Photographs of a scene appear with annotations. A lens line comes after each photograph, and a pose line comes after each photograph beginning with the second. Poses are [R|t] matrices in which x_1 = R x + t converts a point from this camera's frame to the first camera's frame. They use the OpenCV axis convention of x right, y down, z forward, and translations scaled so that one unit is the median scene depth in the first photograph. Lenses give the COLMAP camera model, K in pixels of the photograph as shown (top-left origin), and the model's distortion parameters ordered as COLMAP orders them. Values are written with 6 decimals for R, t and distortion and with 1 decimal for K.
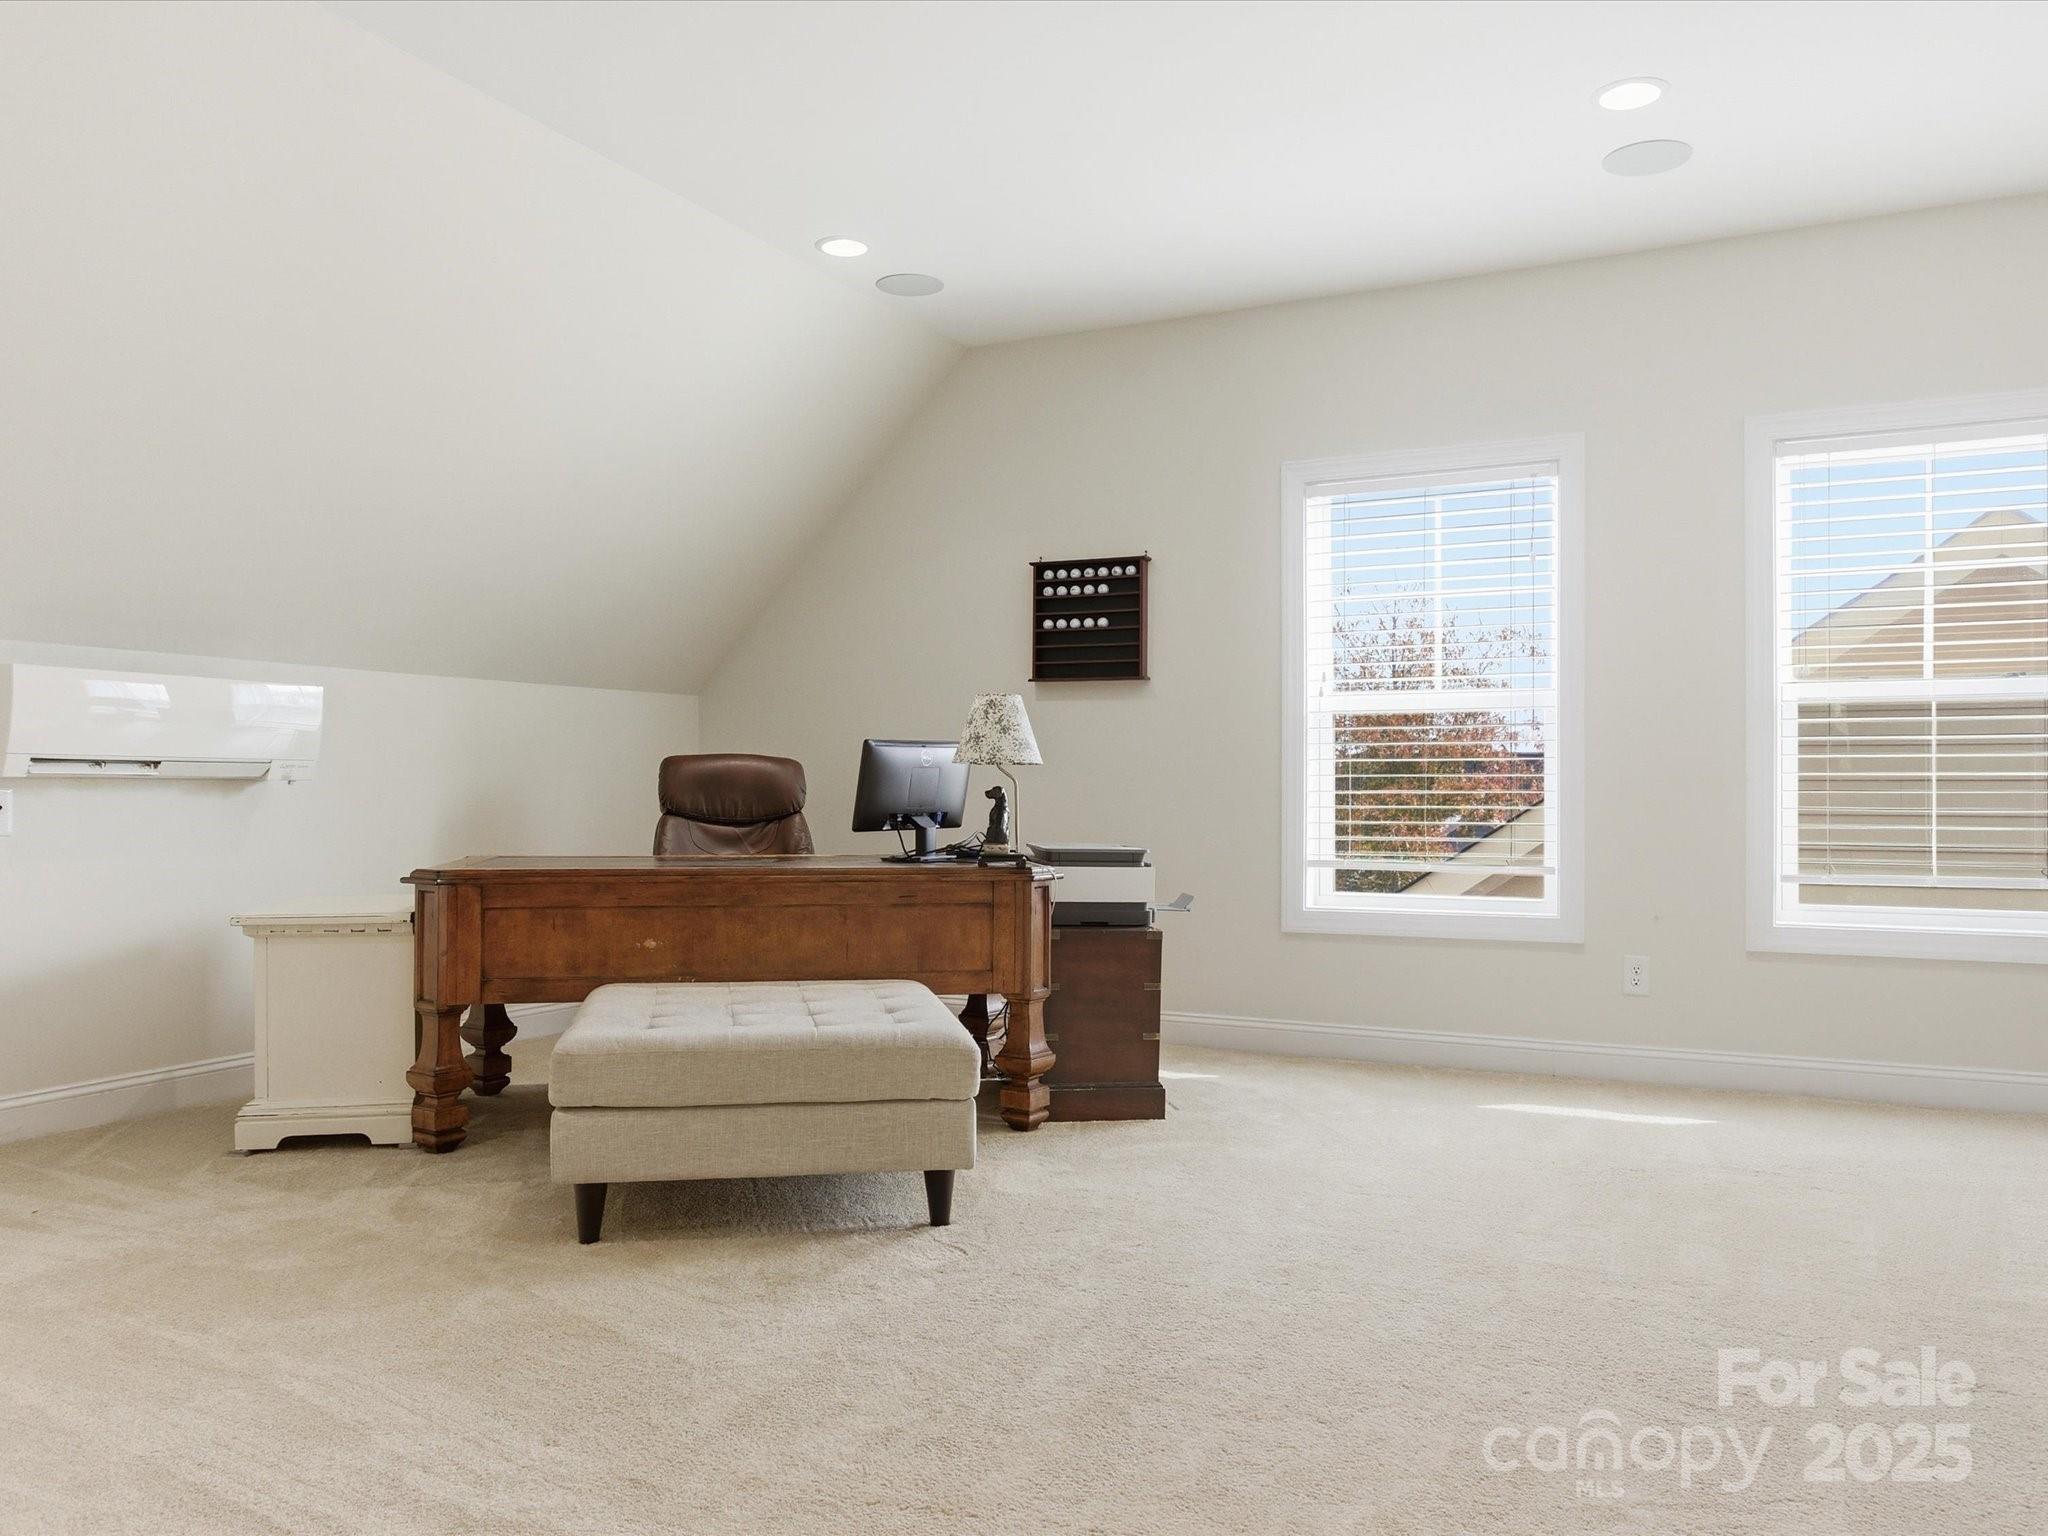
lens RADIAL K [[1574.8, 0, 1024.0], [0, 1574.8, 768.0], [0, 0, 1]] dist [-0.005815, -0.002609]
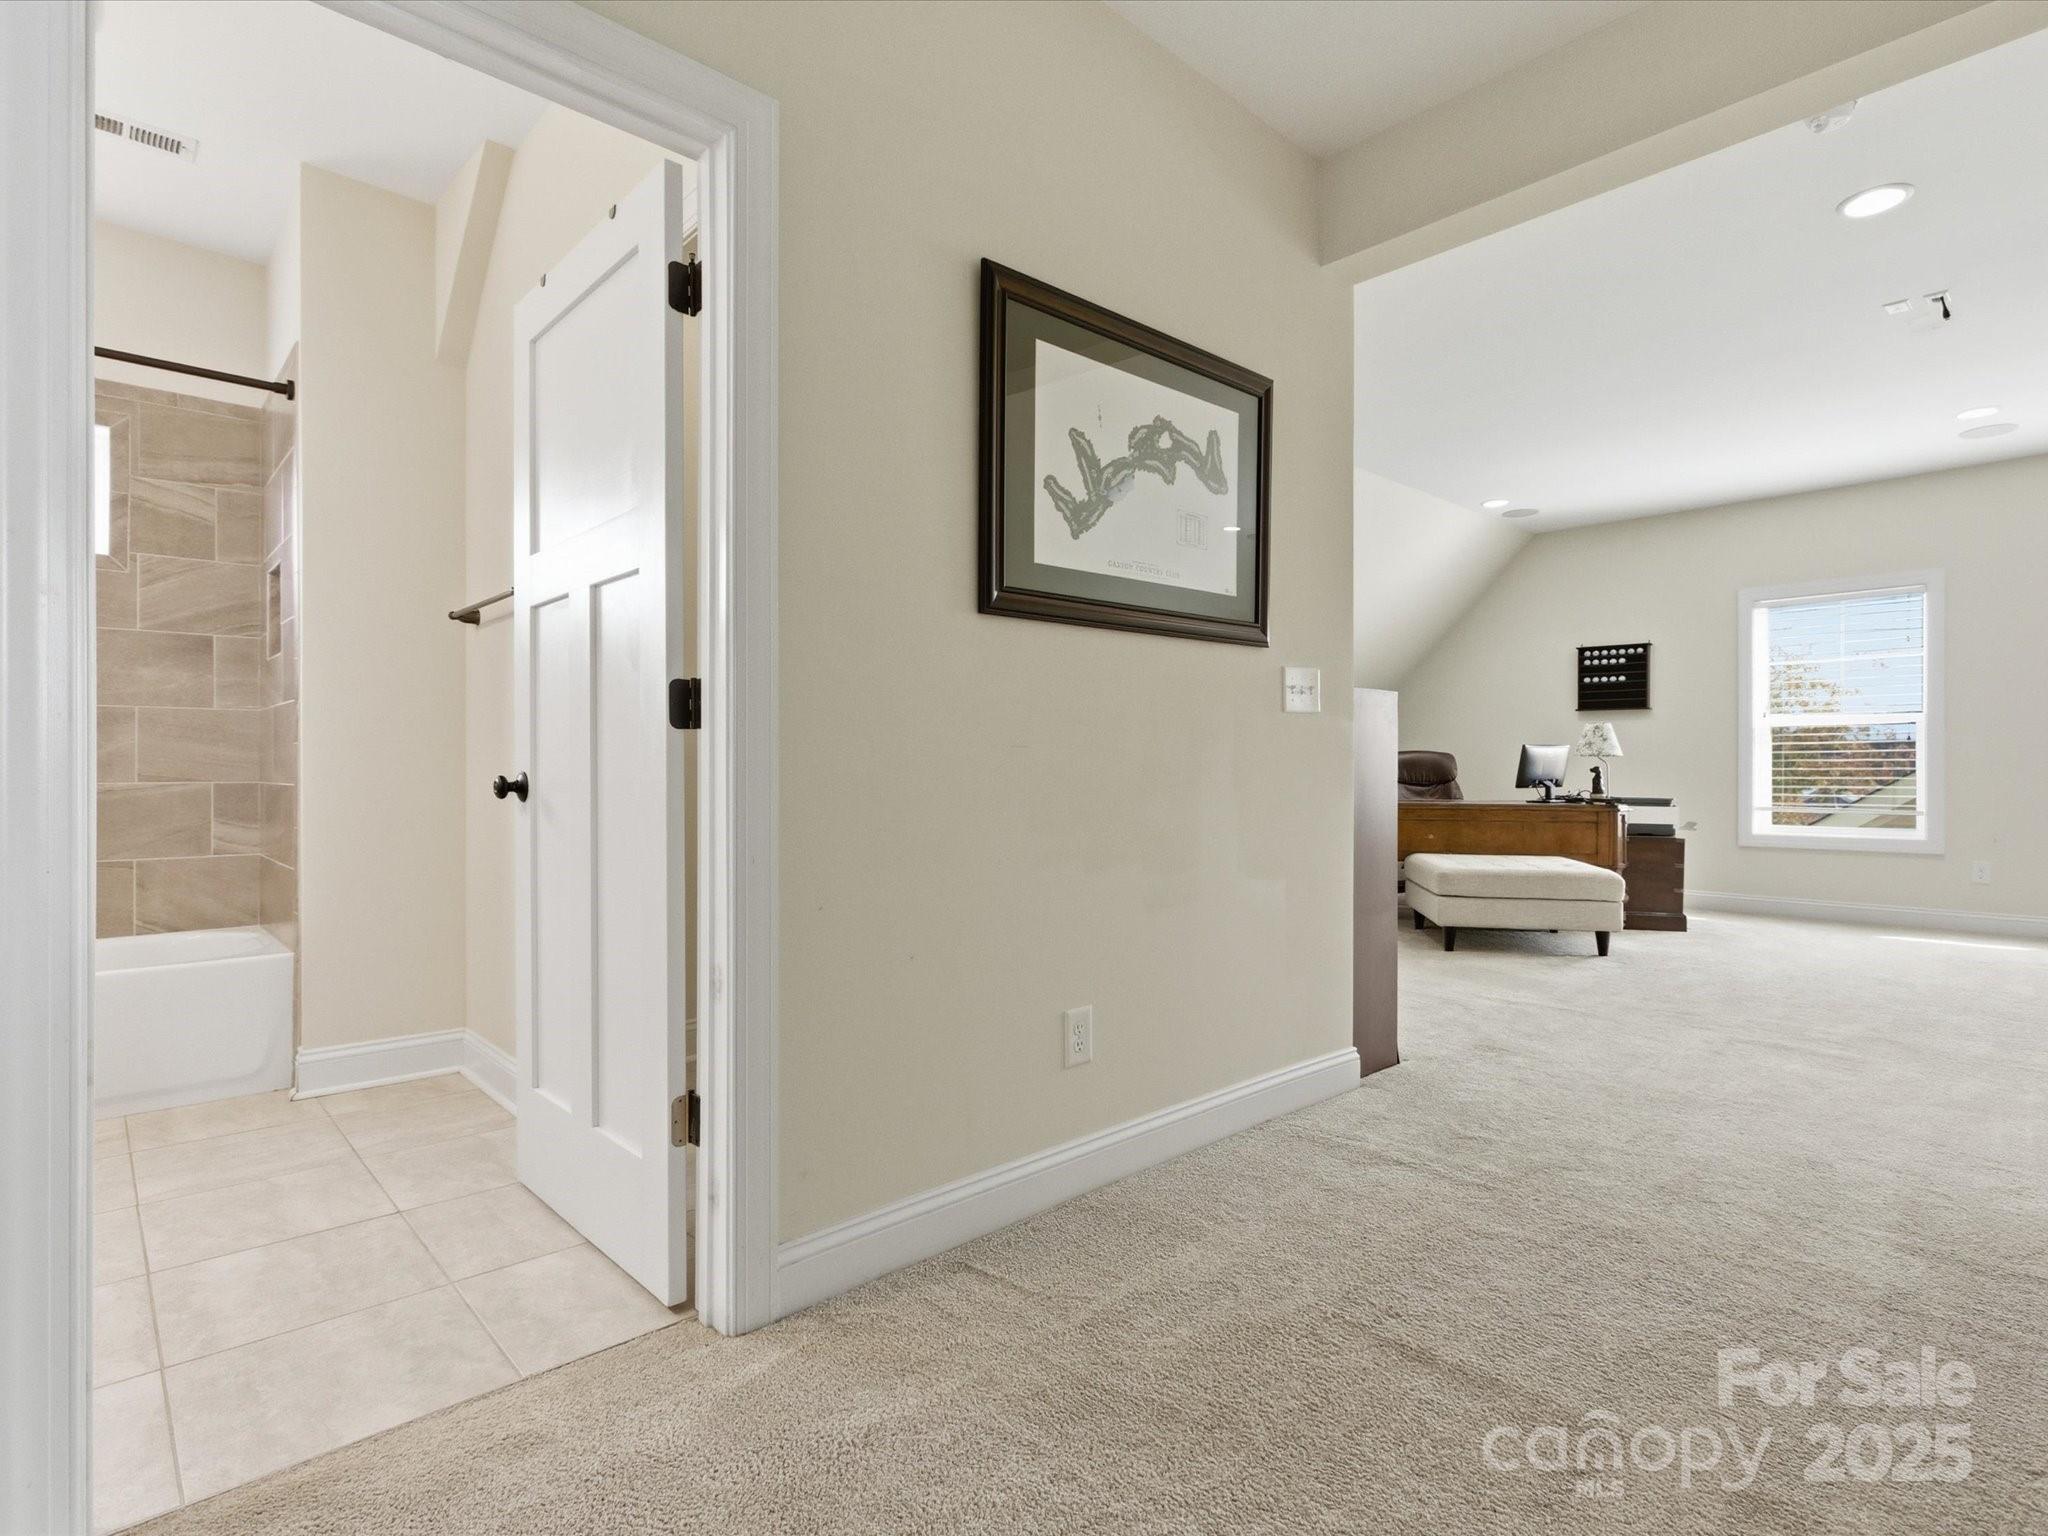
lens RADIAL K [[1046.5, 0, 1024.0], [0, 1046.5, 768.0], [0, 0, 1]] dist [-0.003914, -0.000910]
pose [[0.931628, -0.000782, -0.363412, -0.169674], [0.005468, 0.999915, 0.011867, -0.005519], [0.363372, -0.013043, 0.931553, -0.436848]]
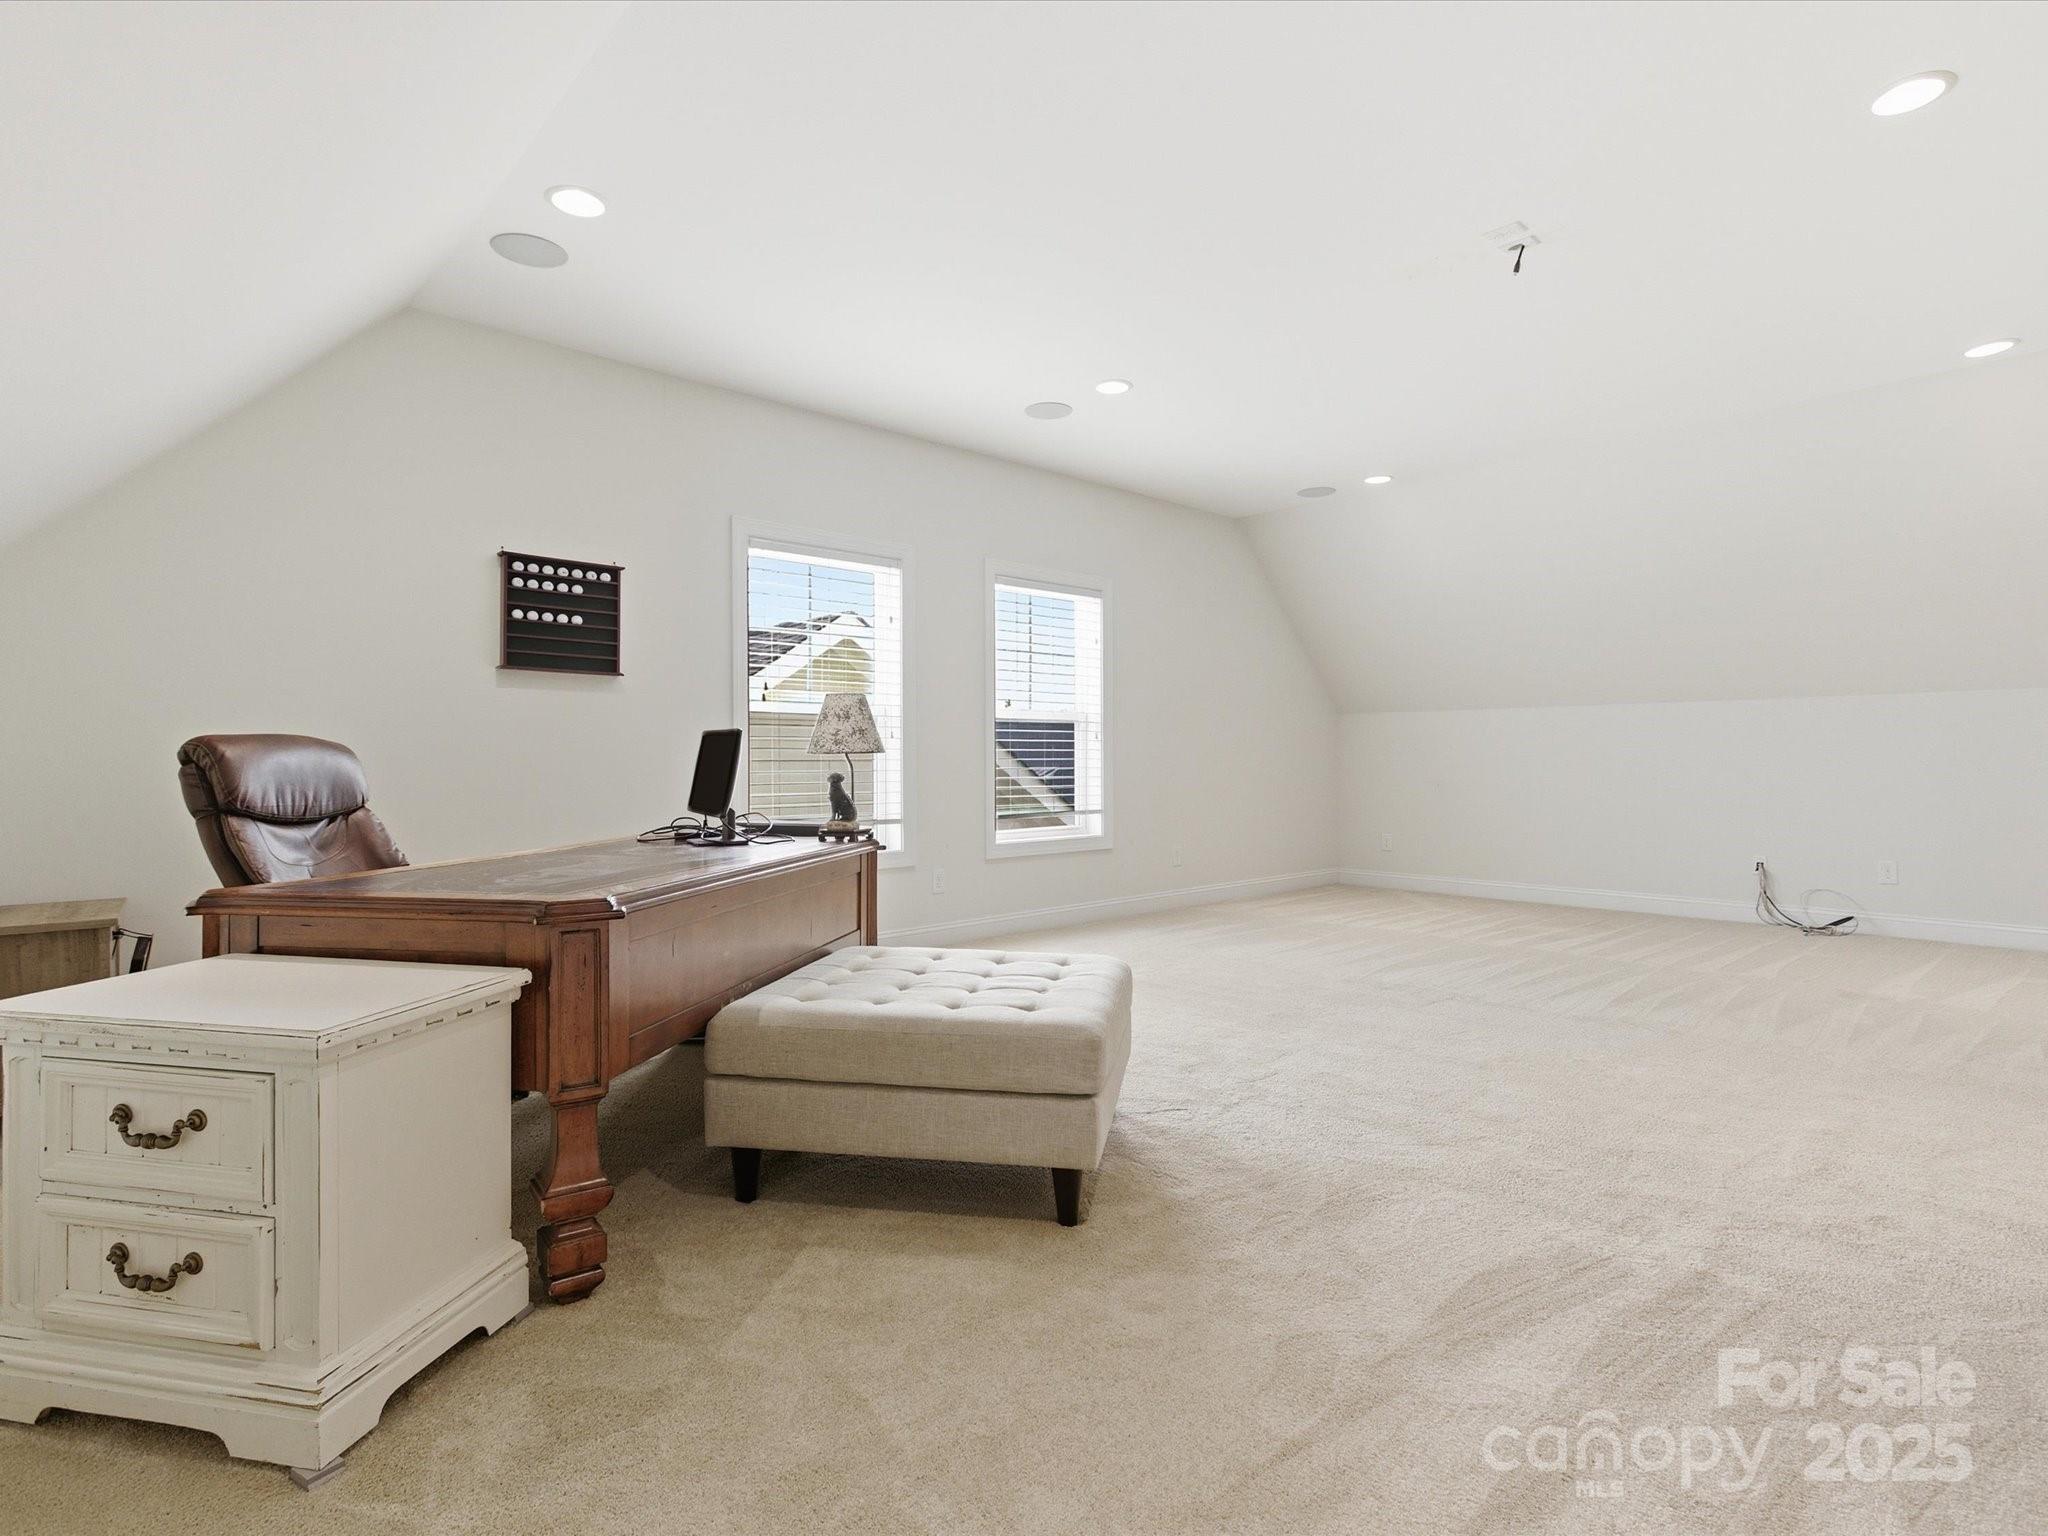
lens RADIAL K [[1046.5, 0, 1024.0], [0, 1046.5, 768.0], [0, 0, 1]] dist [-0.003914, -0.000910]
pose [[0.340895, -0.009926, 0.940049, -0.557923], [-0.006182, 0.999899, 0.012799, -0.001283], [-0.940081, -0.010175, 0.340799, 0.488378]]
